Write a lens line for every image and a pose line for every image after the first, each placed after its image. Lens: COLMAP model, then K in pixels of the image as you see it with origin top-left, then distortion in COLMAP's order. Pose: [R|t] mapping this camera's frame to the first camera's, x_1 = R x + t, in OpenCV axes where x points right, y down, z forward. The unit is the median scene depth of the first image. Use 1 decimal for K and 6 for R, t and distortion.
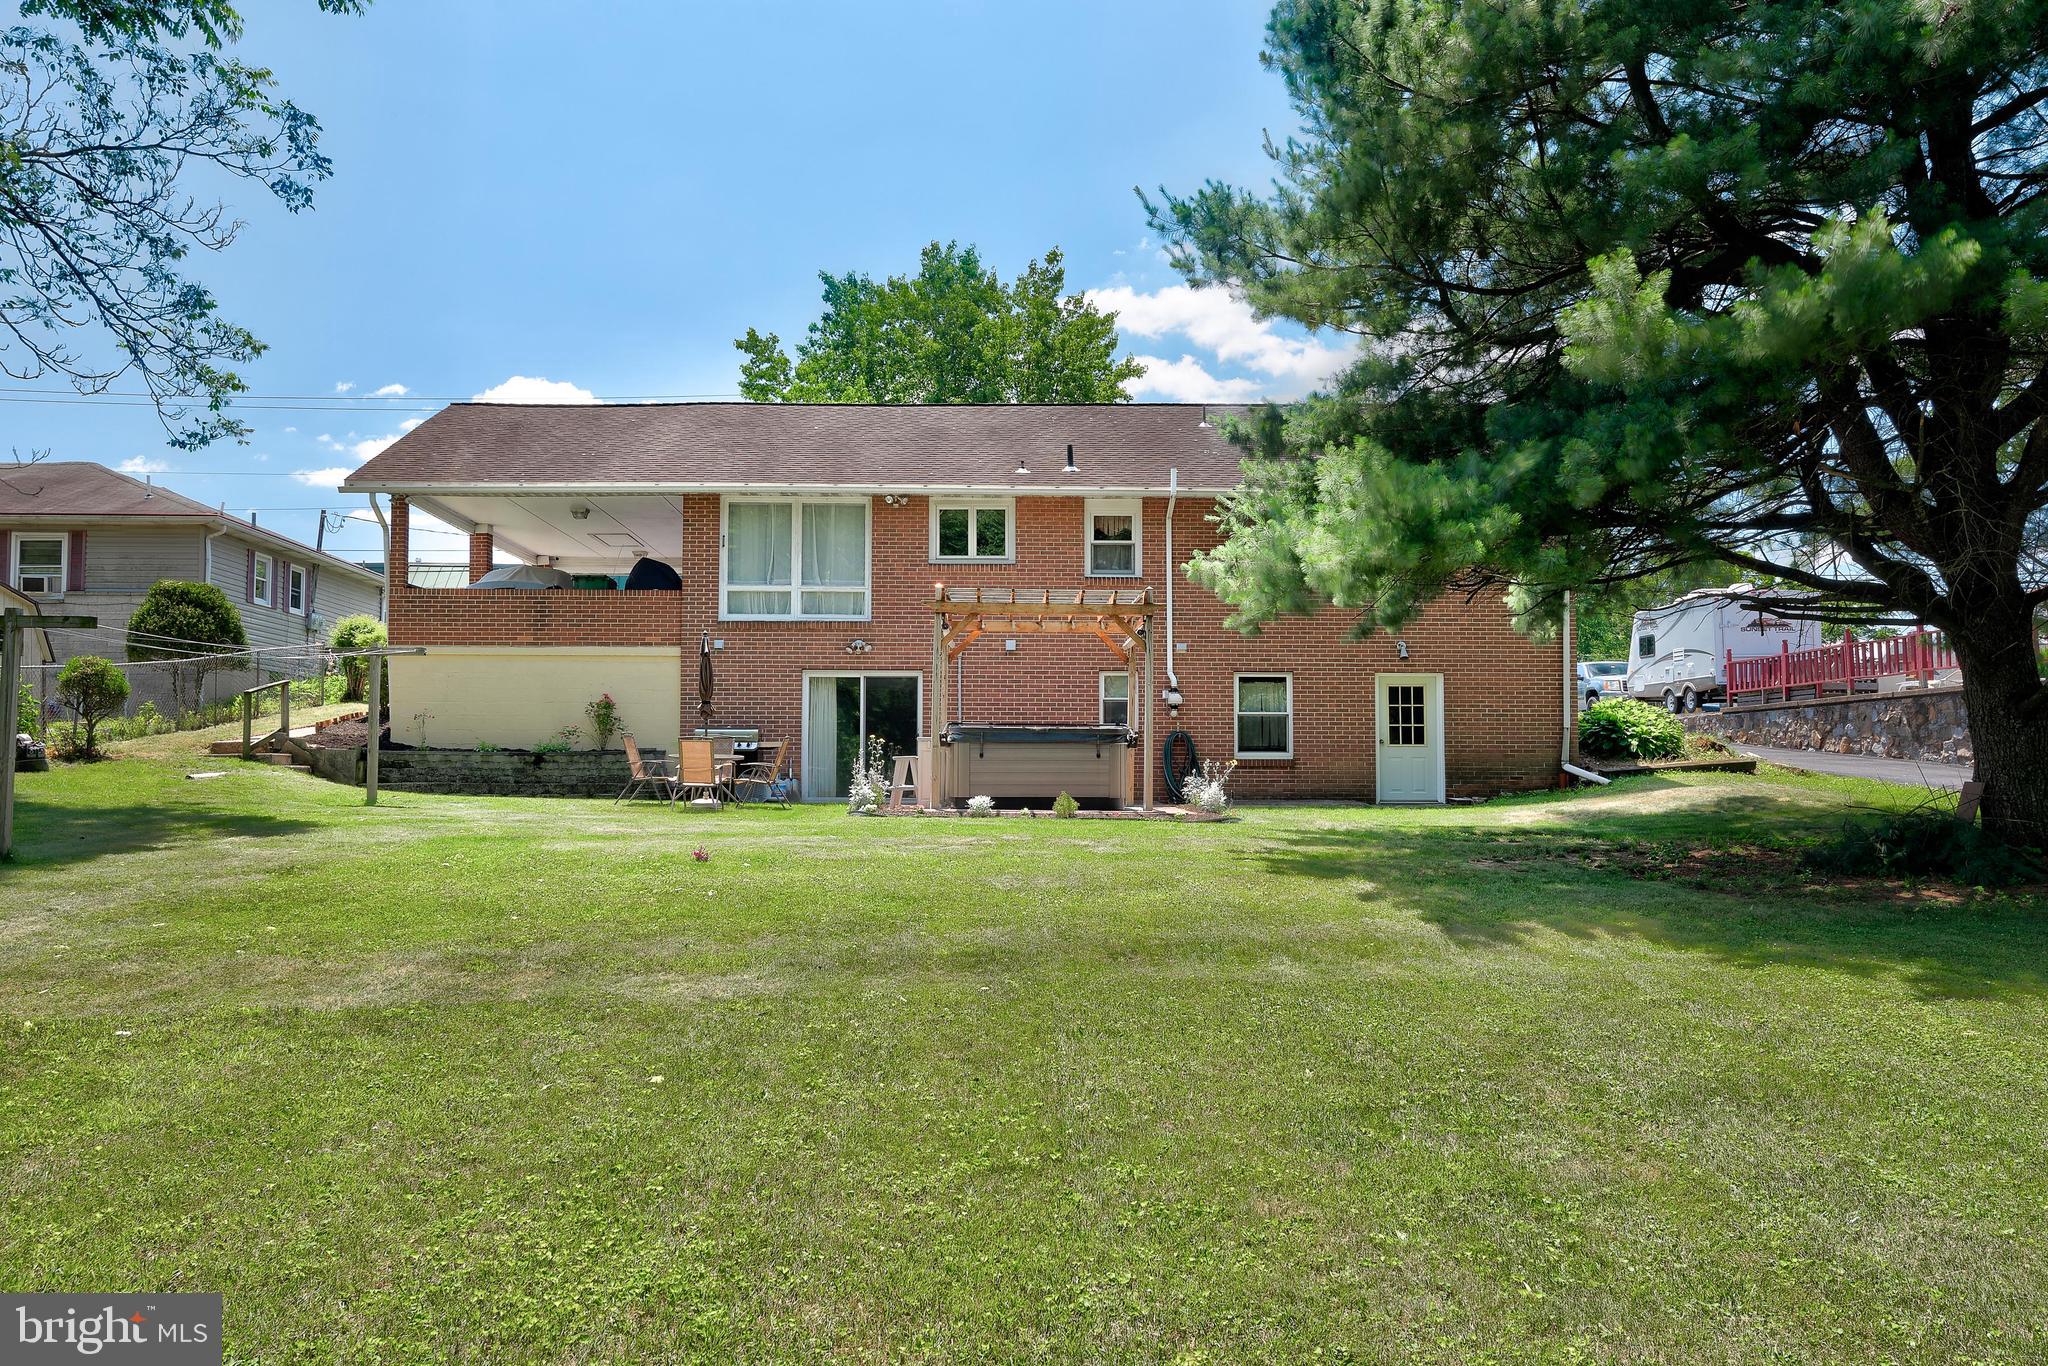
lens RADIAL K [[1638.4, 0, 1054.8], [0, 1638.4, 671.2], [0, 0, 1]] dist [0.032029, -0.002562]
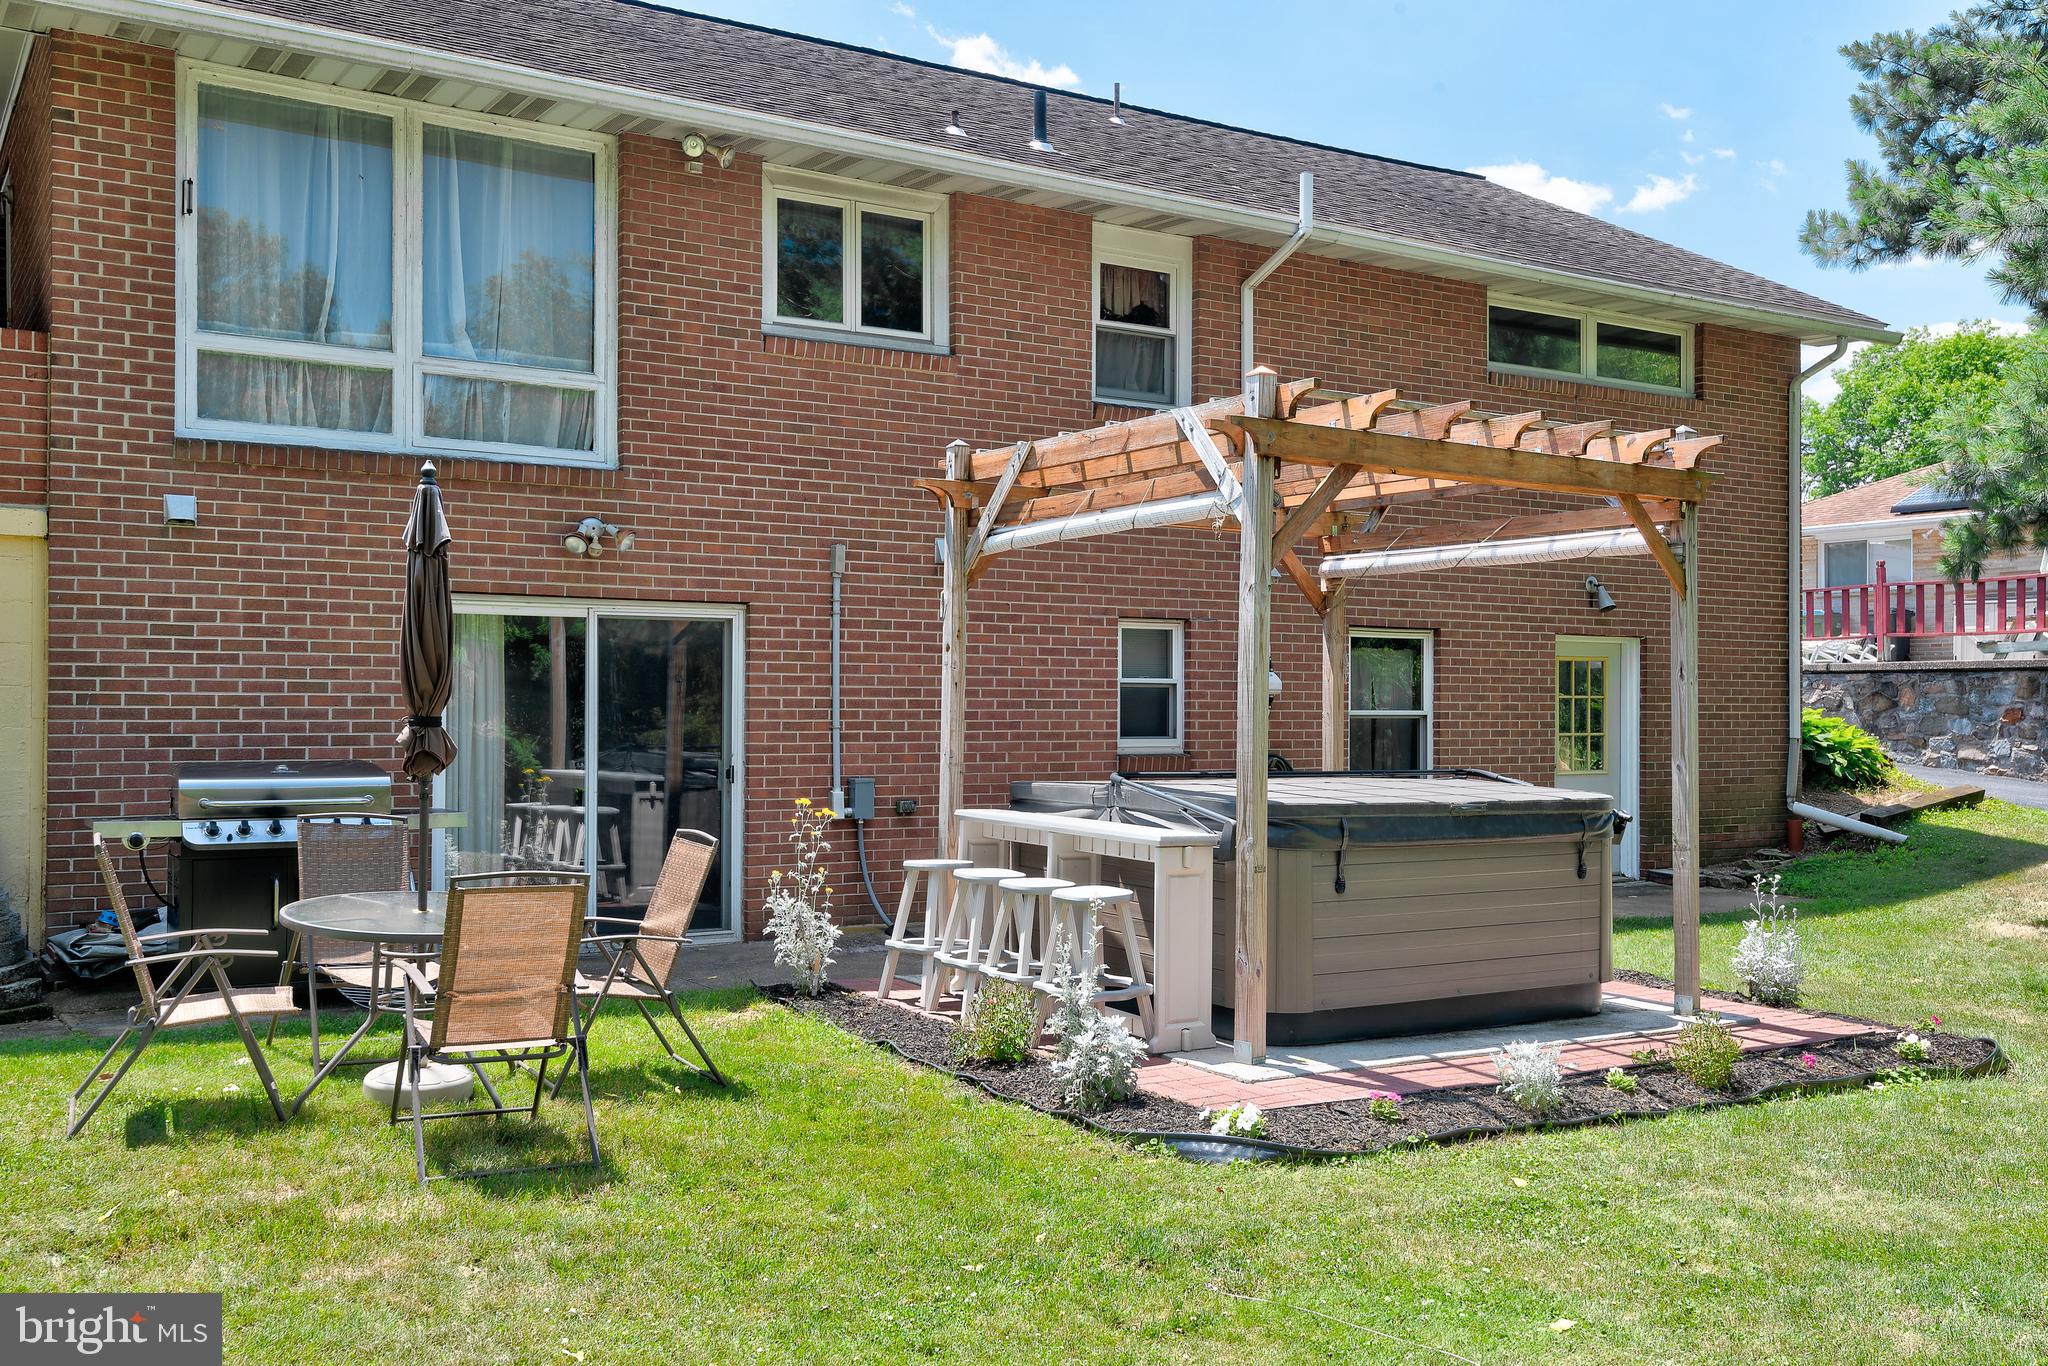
lens RADIAL K [[1847.2, 0, 1025.4], [0, 1847.2, 714.0], [0, 0, 1]] dist [-0.001868, -0.004817]
pose [[0.847896, -0.001655, 0.530160, -0.256214], [-0.040701, 0.996841, 0.068207, -0.007377], [-0.528598, -0.079410, 0.845150, 0.588217]]
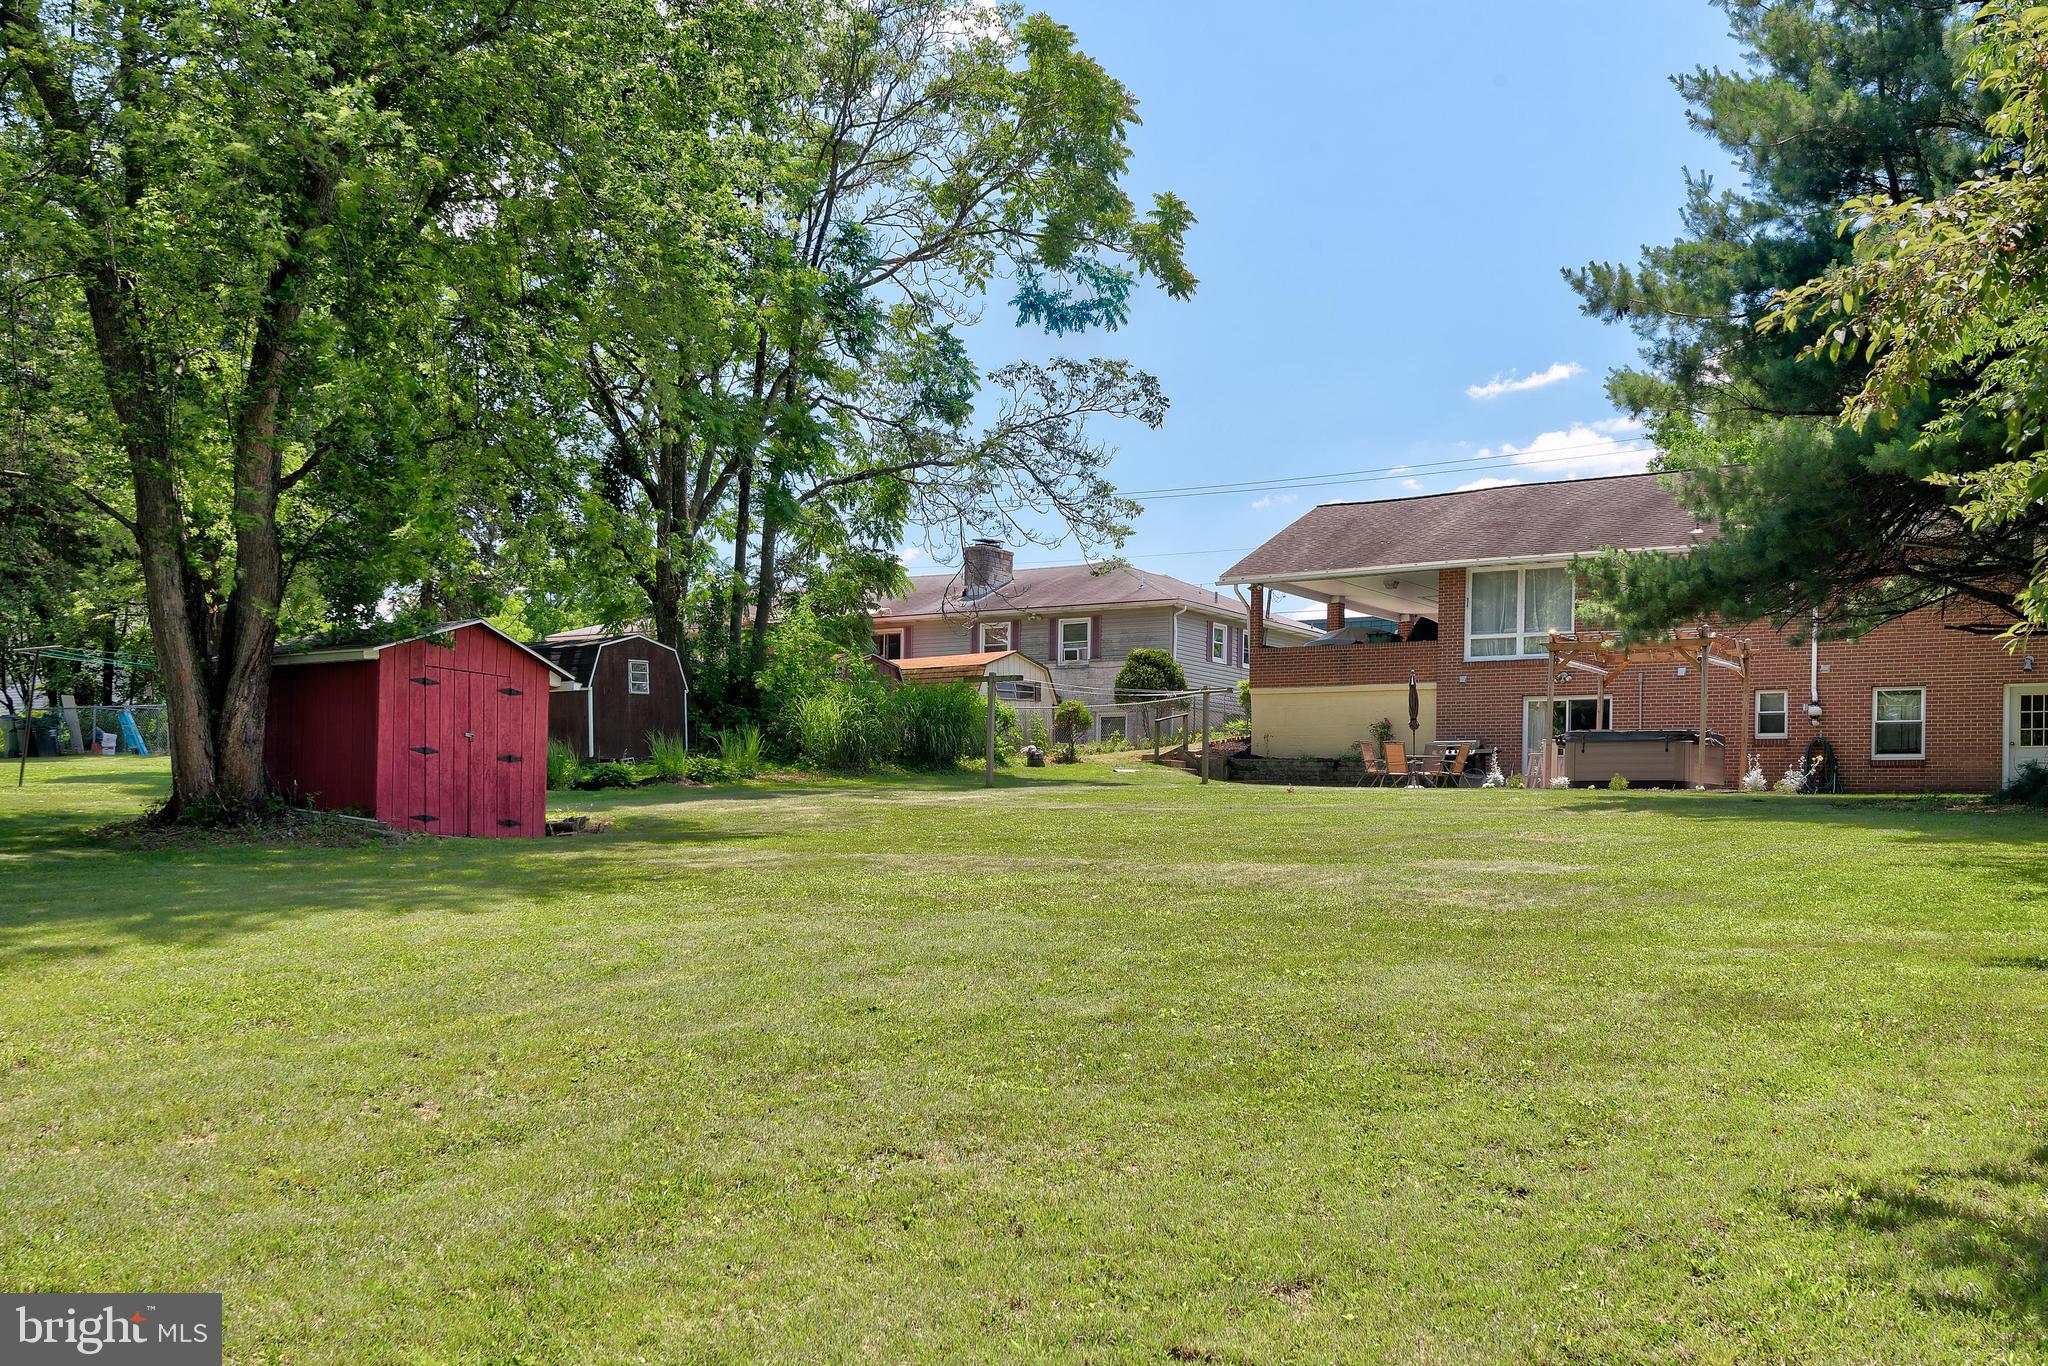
lens RADIAL K [[1982.7, 0, 1024.0], [0, 1982.7, 683.0], [0, 0, 1]] dist [0.004494, -0.002136]
pose [[0.810353, -0.034712, -0.584913, 0.451661], [0.023121, 0.999361, -0.027275, 0.022375], [0.585486, 0.008579, 0.810637, -0.527269]]
